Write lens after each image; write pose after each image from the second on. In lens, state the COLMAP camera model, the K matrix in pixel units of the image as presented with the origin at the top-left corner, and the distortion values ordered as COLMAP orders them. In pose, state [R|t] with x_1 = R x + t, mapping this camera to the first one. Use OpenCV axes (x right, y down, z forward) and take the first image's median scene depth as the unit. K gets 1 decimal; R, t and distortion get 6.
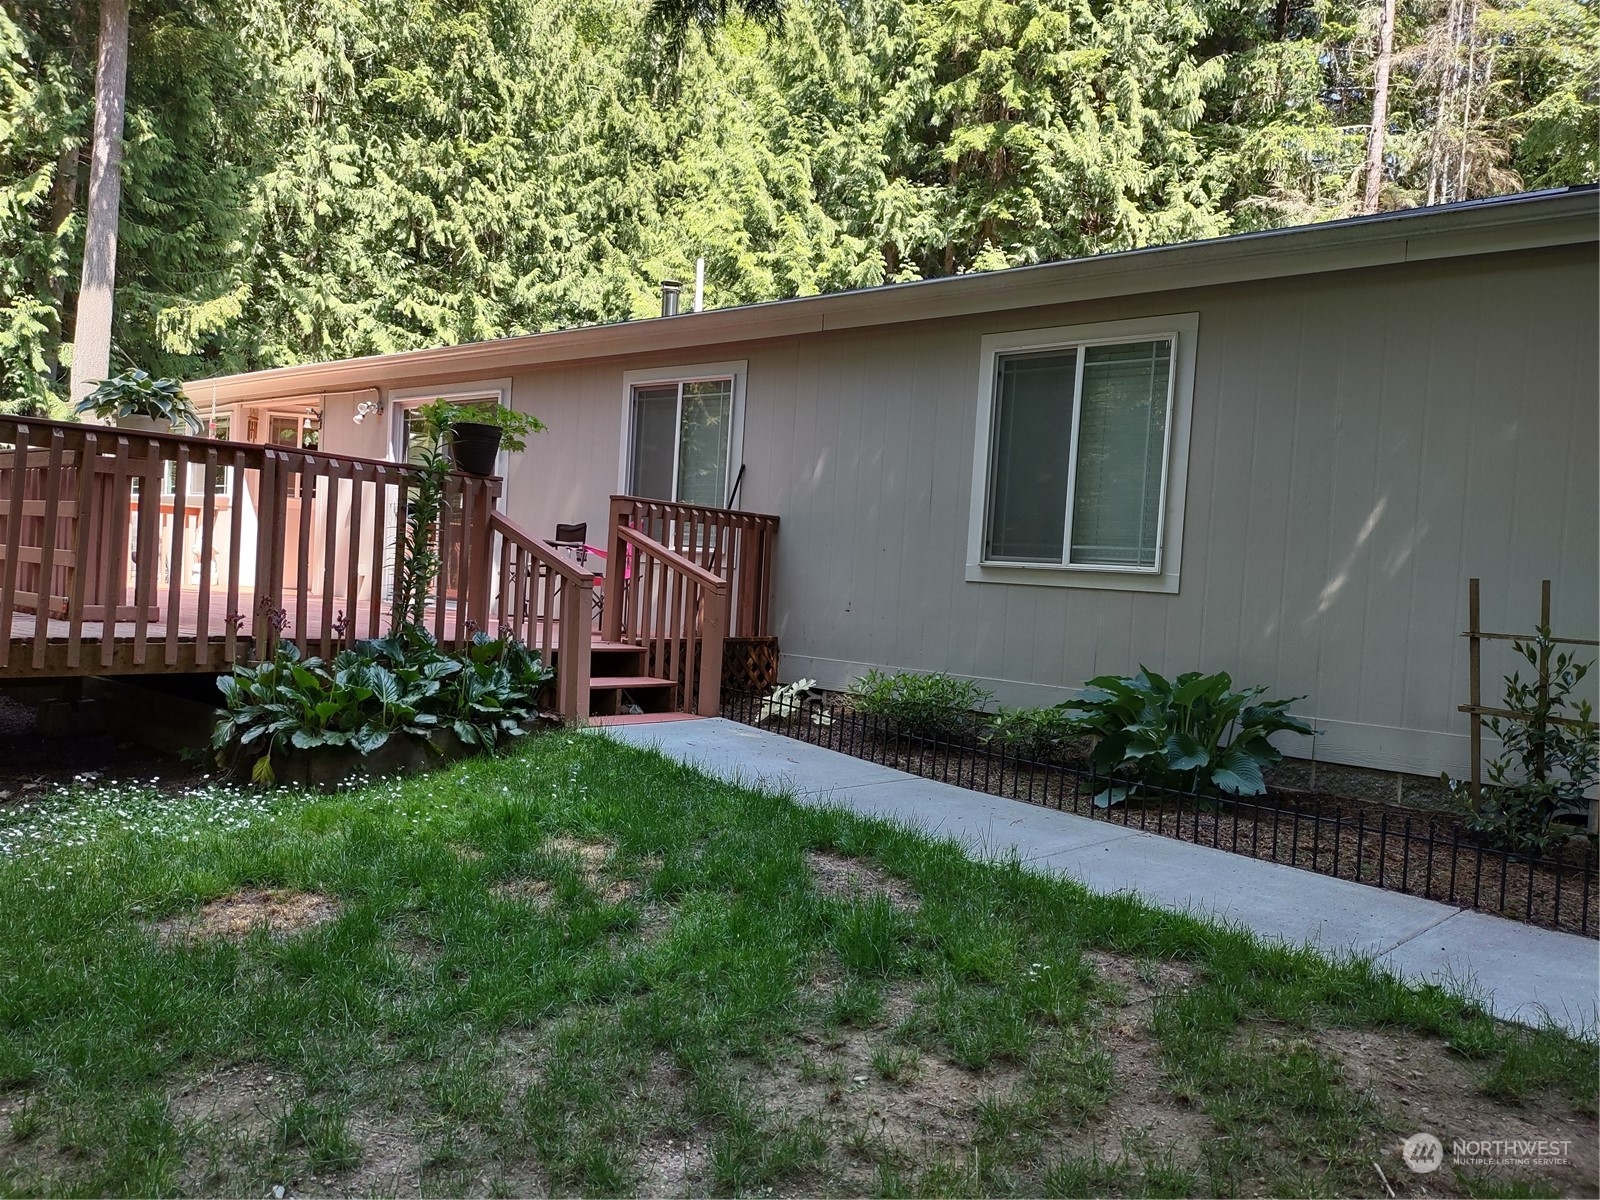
lens RADIAL K [[1242.3, 0, 800.0], [0, 1242.3, 600.0], [0, 0, 1]] dist [-0.025725, 0.004467]
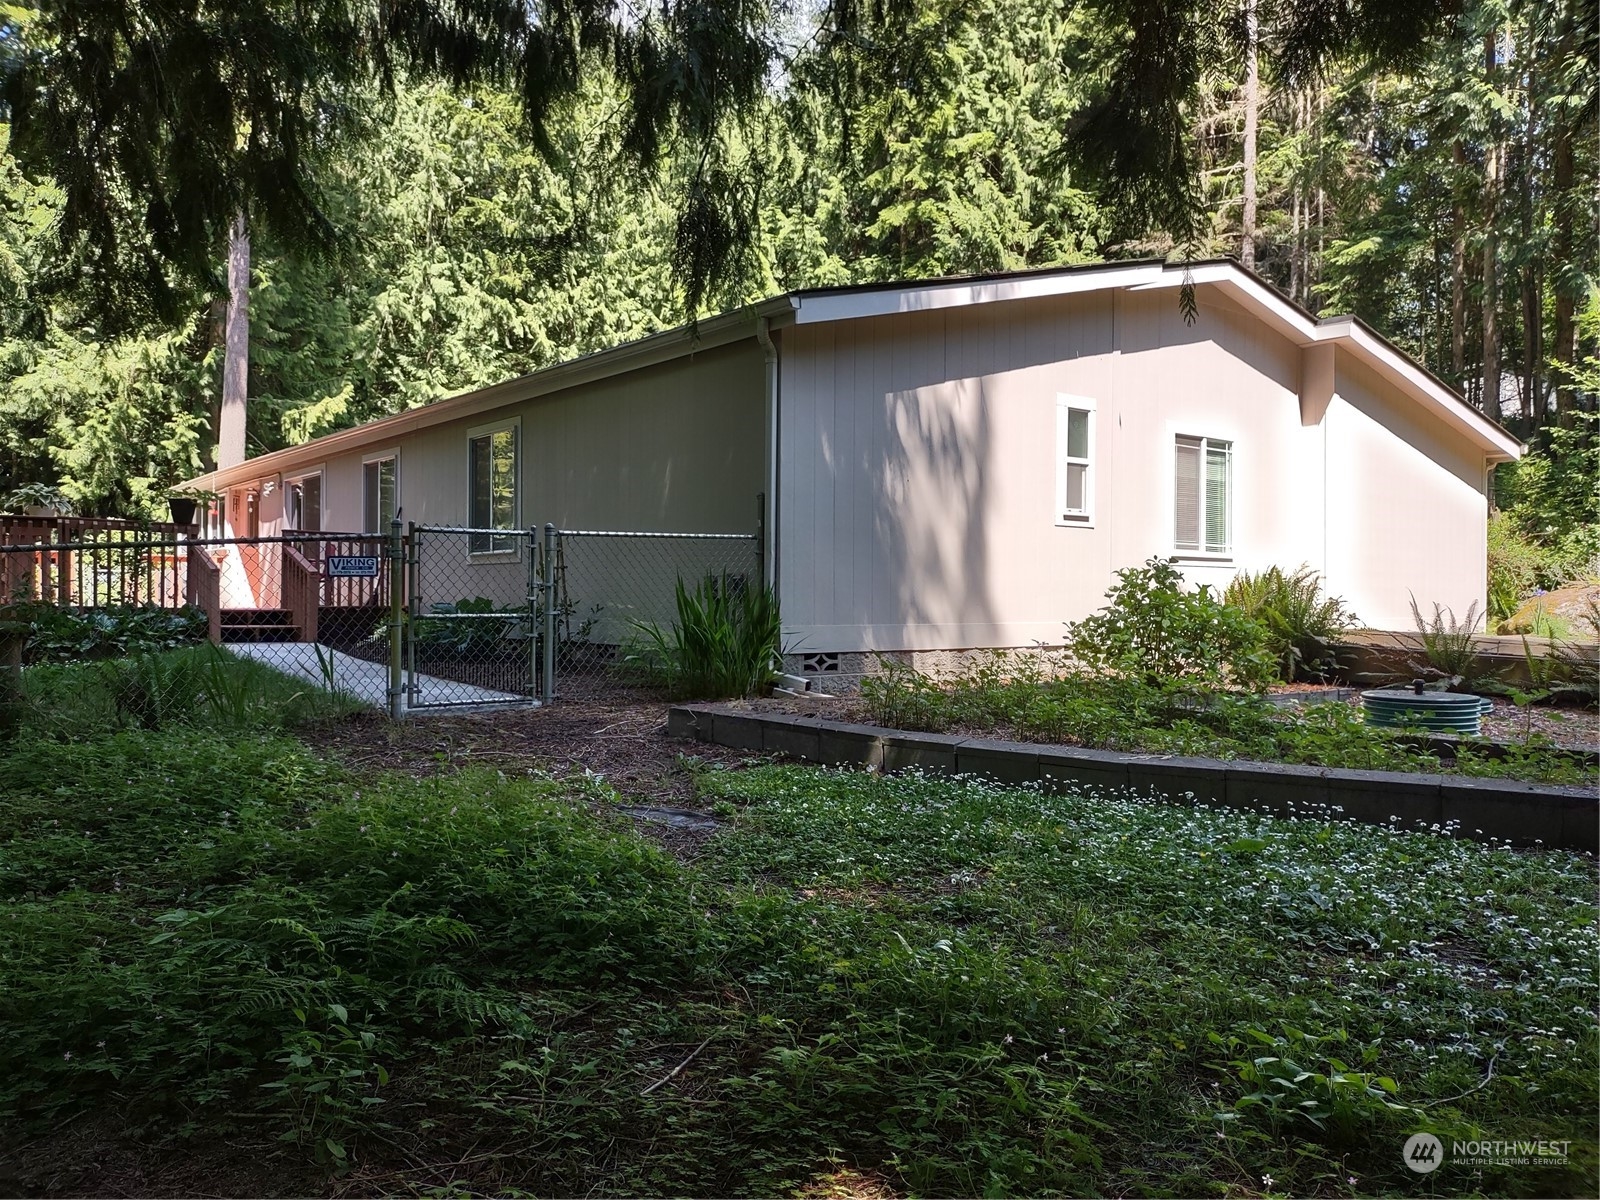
lens RADIAL K [[1212.4, 0, 800.0], [0, 1212.4, 600.0], [0, 0, 1]] dist [-0.003608, -0.008389]
pose [[0.983696, -0.058097, -0.170197, 0.173707], [0.054011, 0.998132, -0.028545, 0.022394], [0.171537, 0.018887, 0.984997, -0.130551]]
